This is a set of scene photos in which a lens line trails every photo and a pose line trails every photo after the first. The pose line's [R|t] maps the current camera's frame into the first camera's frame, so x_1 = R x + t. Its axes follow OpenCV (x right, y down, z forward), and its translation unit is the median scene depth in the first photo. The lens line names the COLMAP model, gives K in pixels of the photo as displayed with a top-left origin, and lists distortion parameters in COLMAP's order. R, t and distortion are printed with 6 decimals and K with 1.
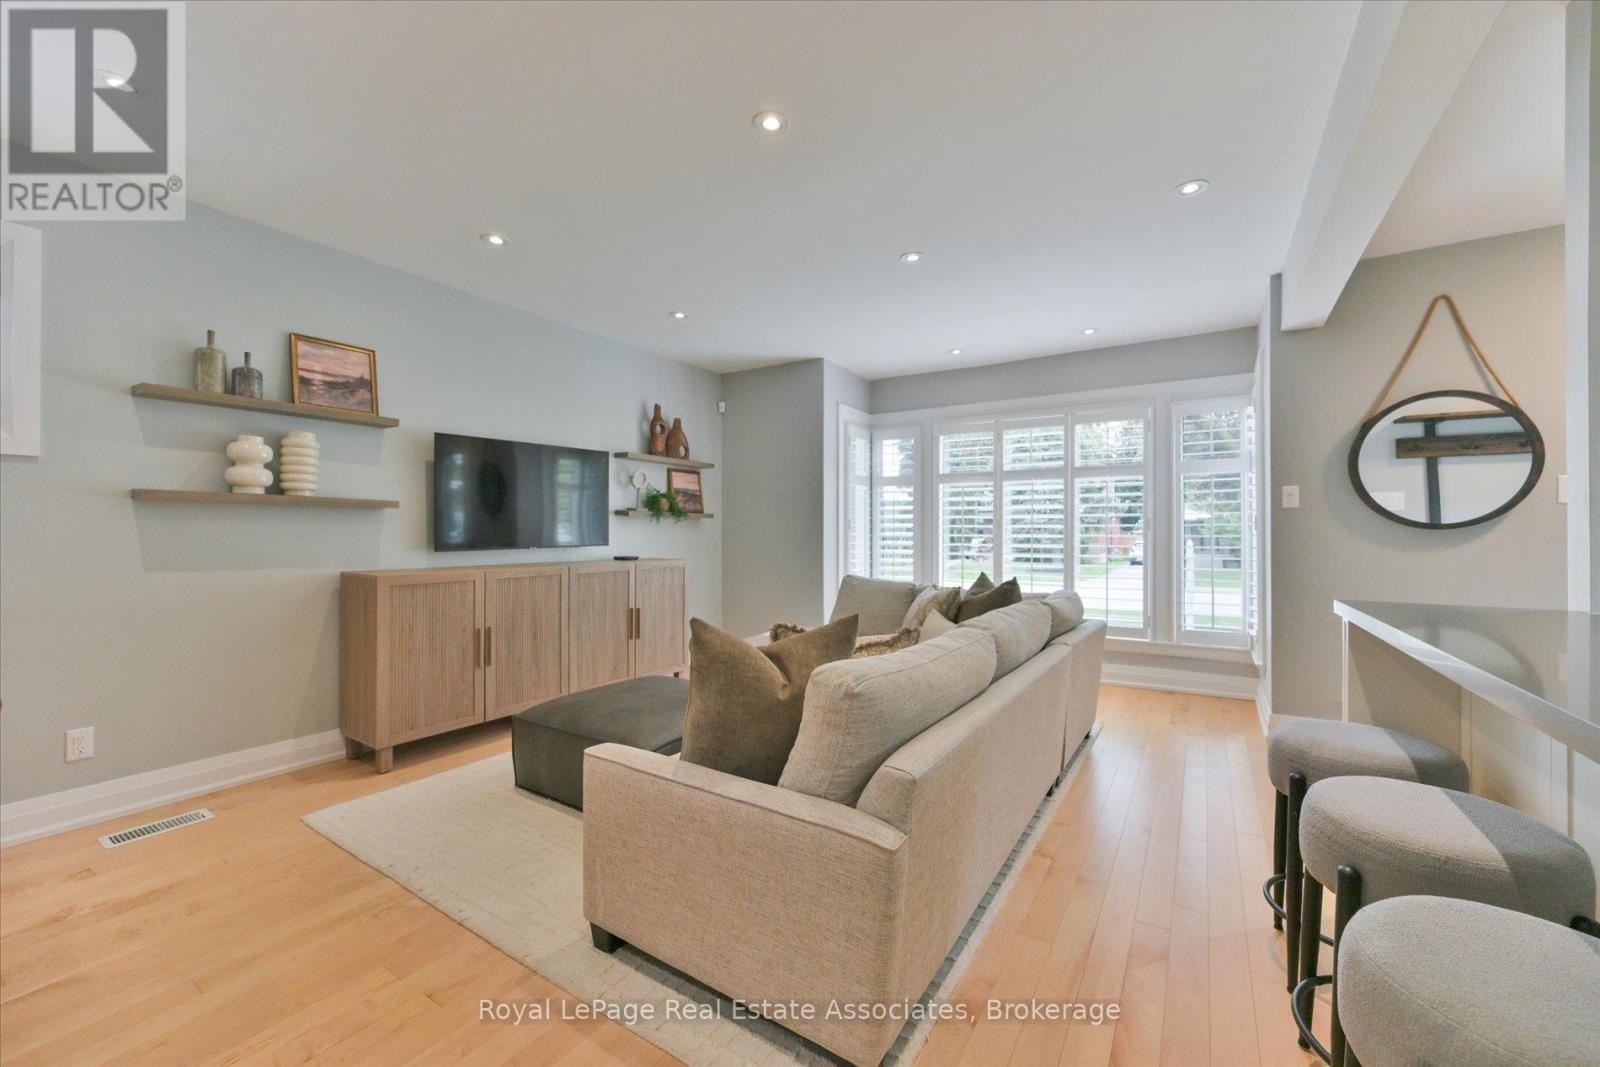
lens RADIAL K [[630.4, 0, 796.0], [0, 630.4, 532.7], [0, 0, 1]] dist [-0.003503, 0.001204]
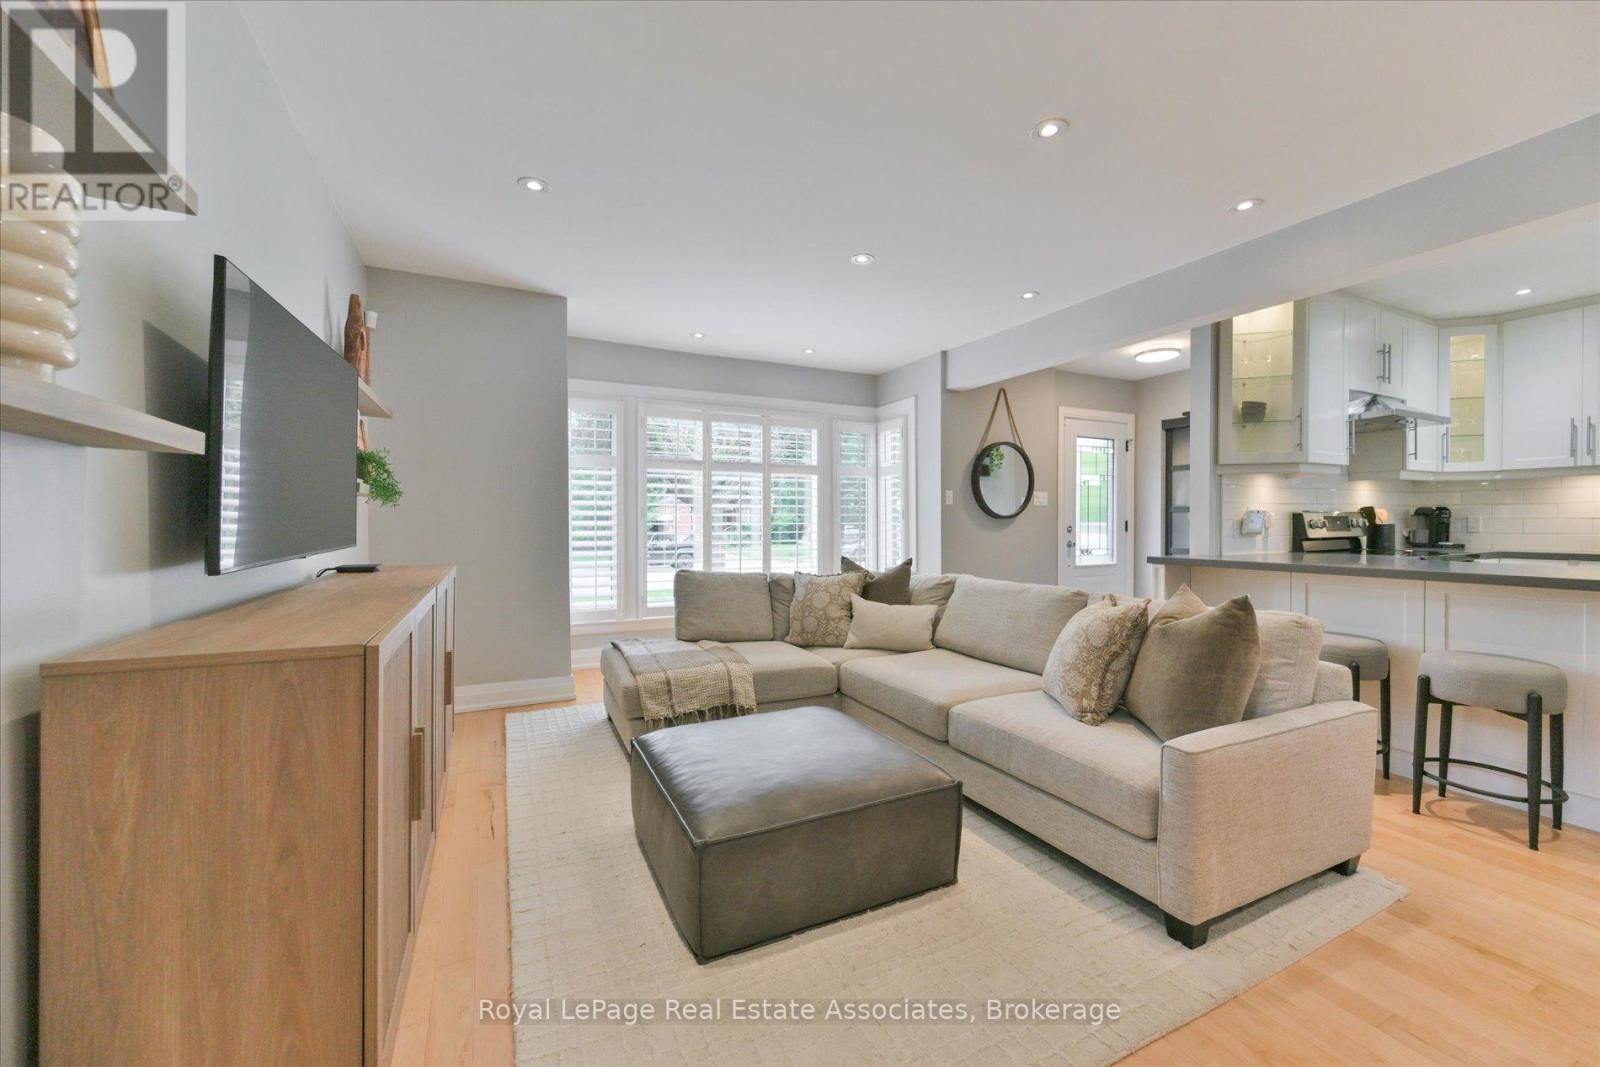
lens RADIAL K [[630.4, 0, 814.2], [0, 630.4, 528.8], [0, 0, 1]] dist [-0.003503, 0.001204]
pose [[0.505192, -0.013006, 0.862909, -0.672200], [0.001915, 0.999901, 0.013950, -0.001932], [-0.863005, -0.005395, 0.505167, 0.471977]]
